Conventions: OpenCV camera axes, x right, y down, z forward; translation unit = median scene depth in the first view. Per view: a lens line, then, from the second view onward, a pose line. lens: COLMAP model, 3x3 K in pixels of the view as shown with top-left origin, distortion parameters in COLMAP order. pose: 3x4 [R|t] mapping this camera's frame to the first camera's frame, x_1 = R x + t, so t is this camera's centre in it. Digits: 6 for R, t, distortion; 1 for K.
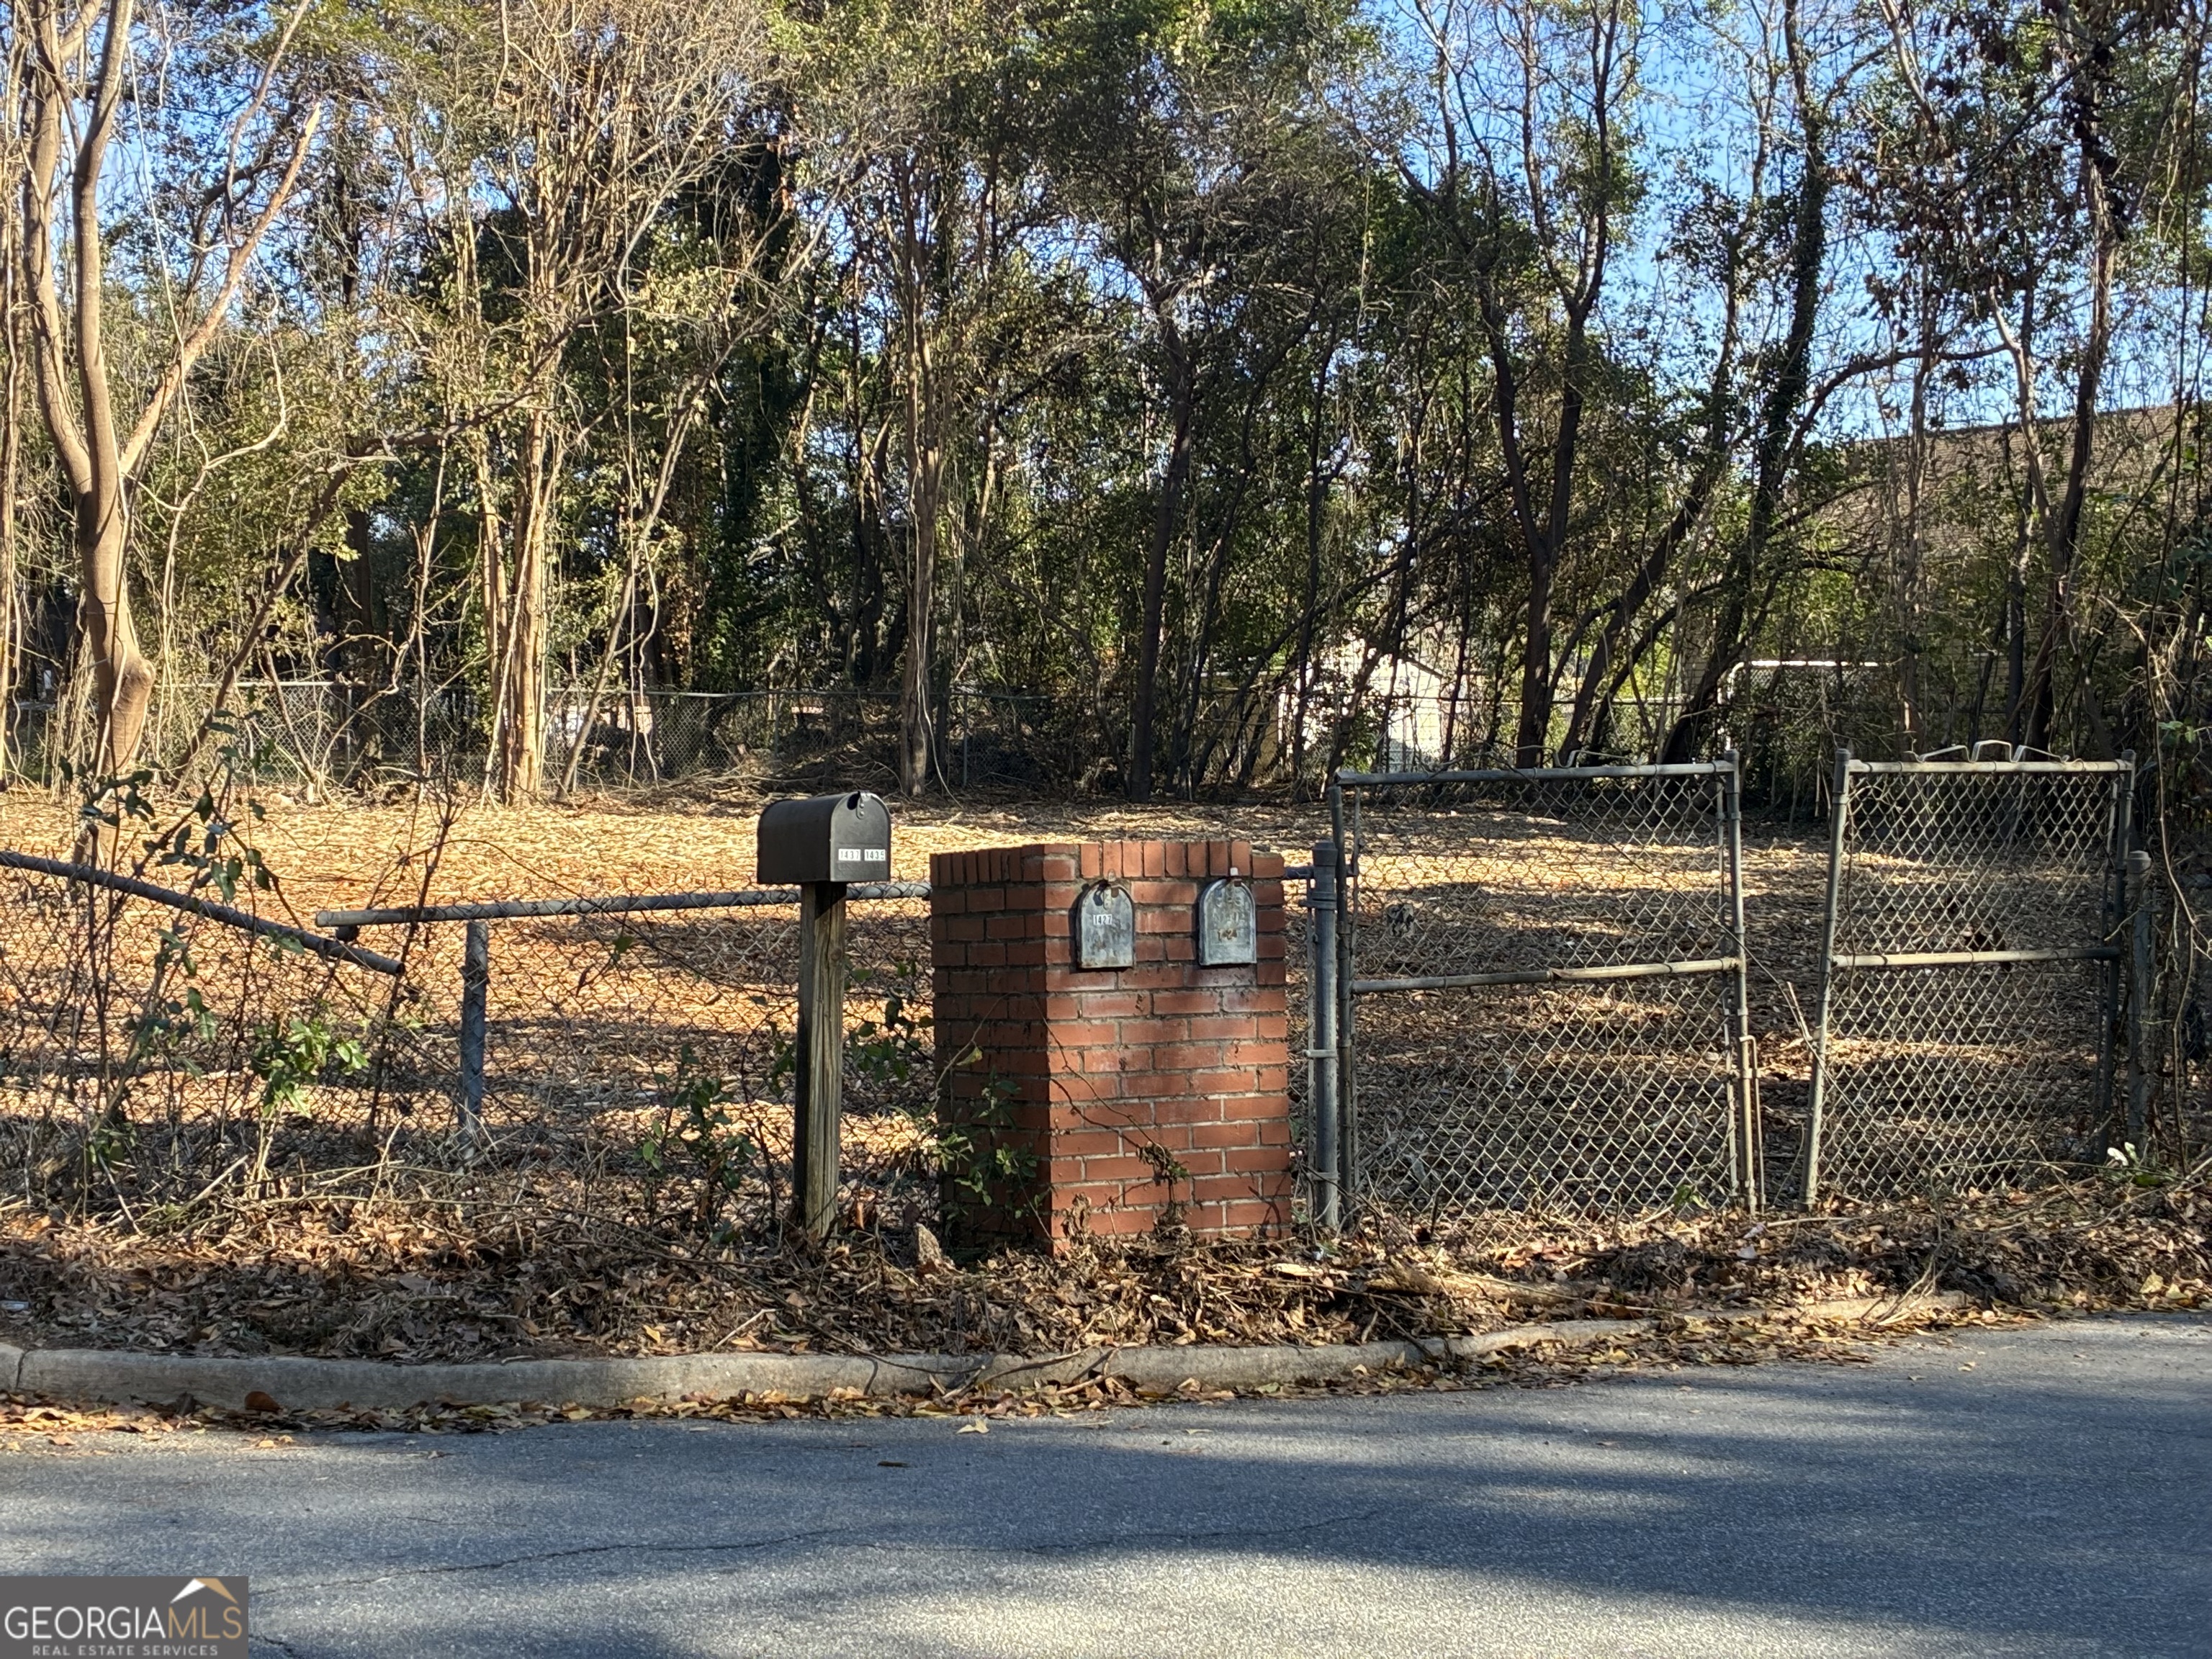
lens RADIAL K [[3317.0, 0, 1089.6], [0, 3317.0, 805.1], [0, 0, 1]] dist [0.250210, -1.220751]
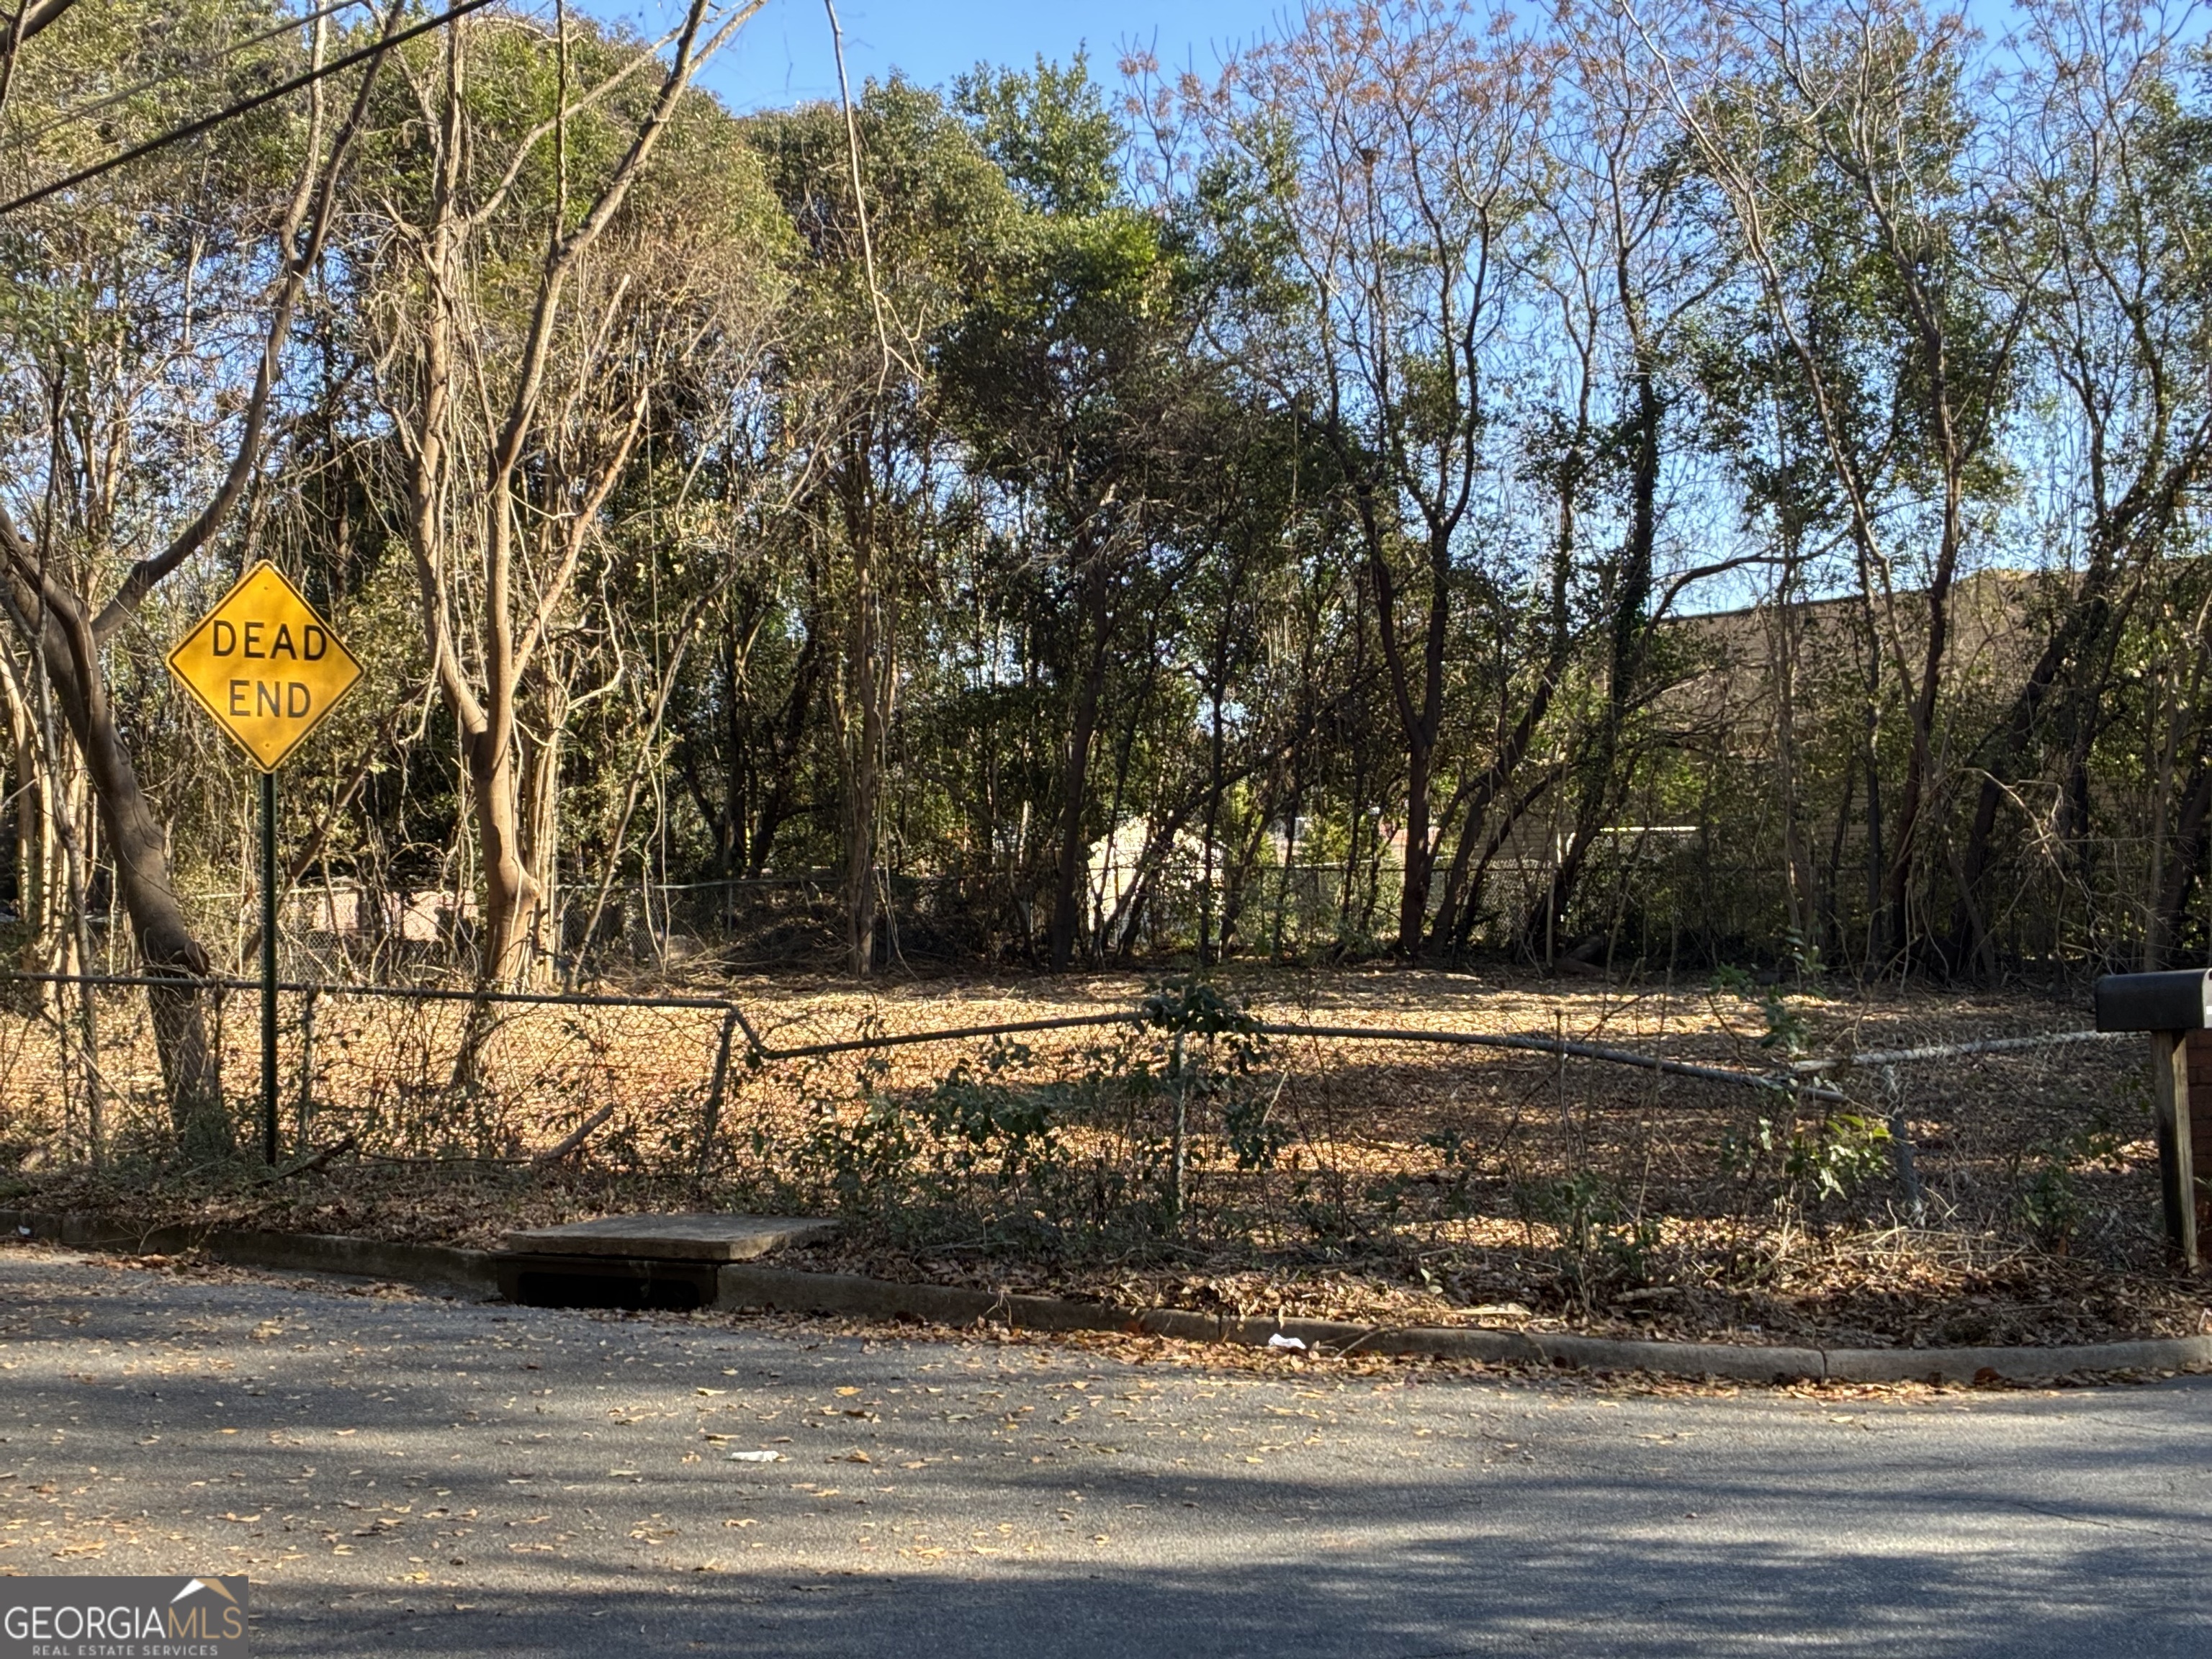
lens RADIAL K [[3340.4, 0, 1020.1], [0, 3340.4, 826.1], [0, 0, 1]] dist [0.138120, -0.629737]
pose [[0.988050, -0.028263, 0.151520, -0.183137], [0.034789, 0.998570, -0.040591, -0.005523], [-0.150156, 0.045377, 0.987620, -0.095774]]
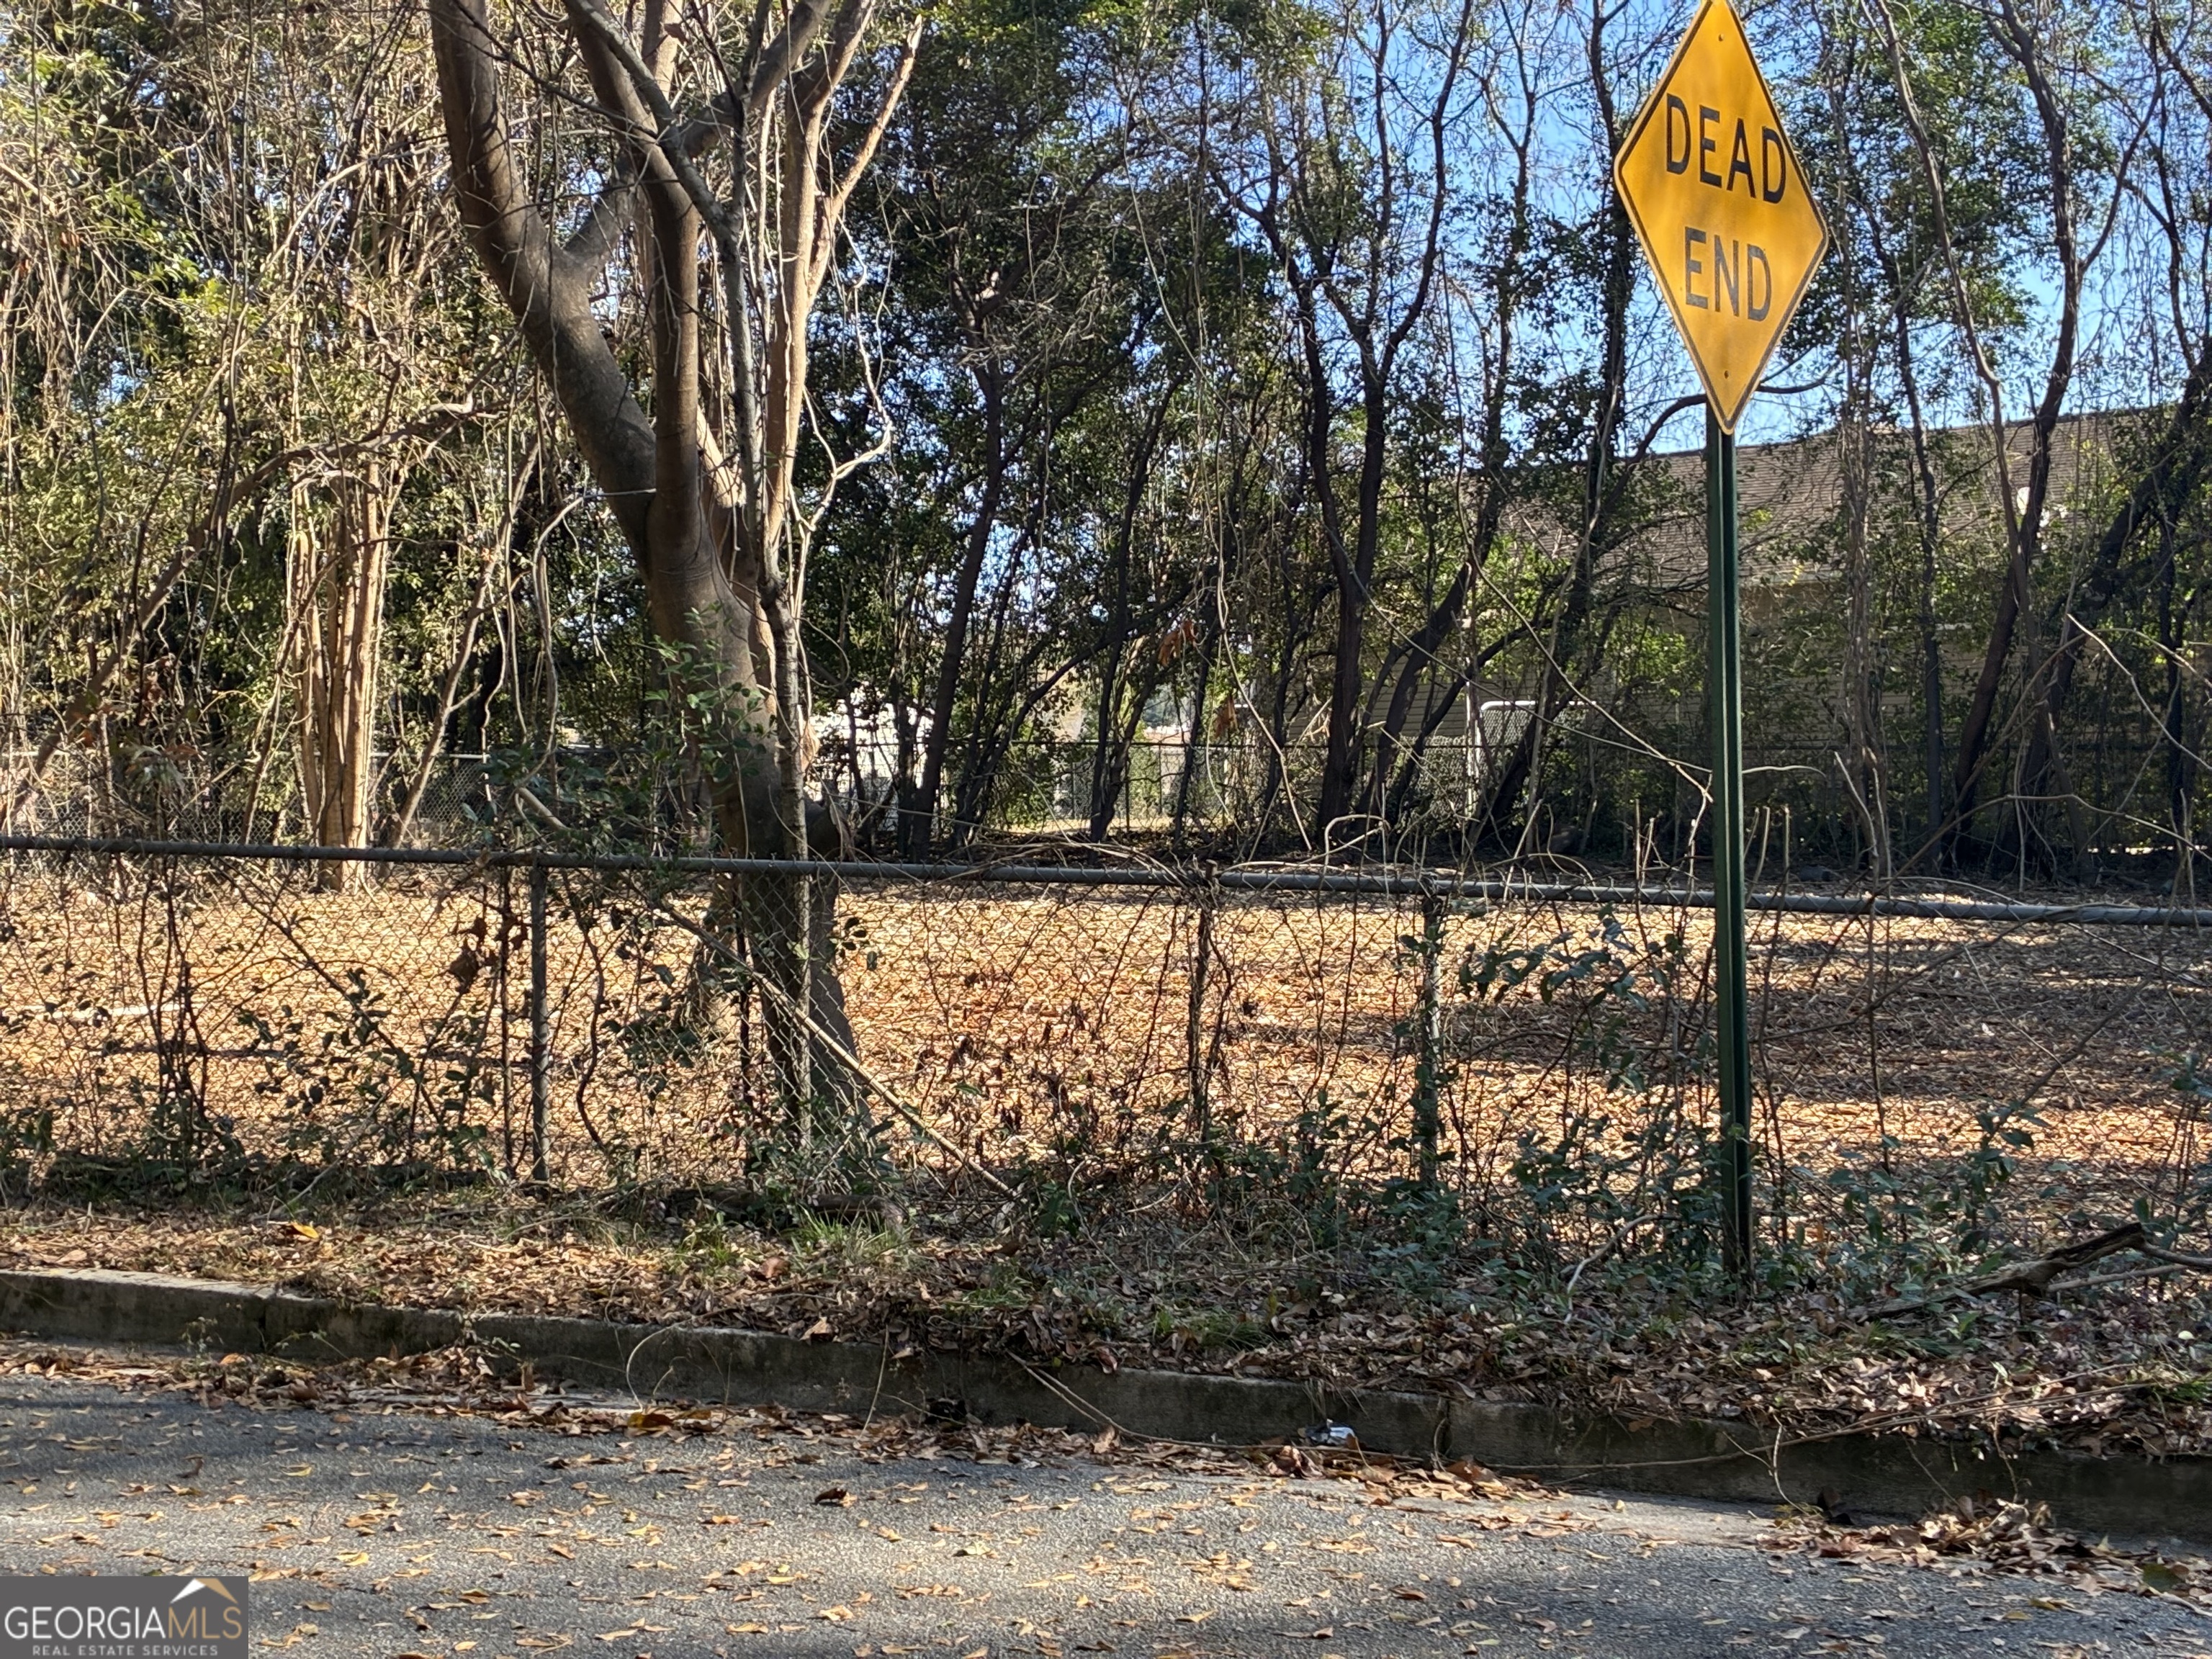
lens RADIAL K [[3326.4, 0, 1014.0], [0, 3326.4, 772.3], [0, 0, 1]] dist [0.059537, -0.088367]
pose [[0.932537, -0.022427, 0.360377, -0.322085], [0.030792, 0.999373, -0.017487, -0.011278], [-0.359759, 0.027404, 0.932643, 0.172533]]
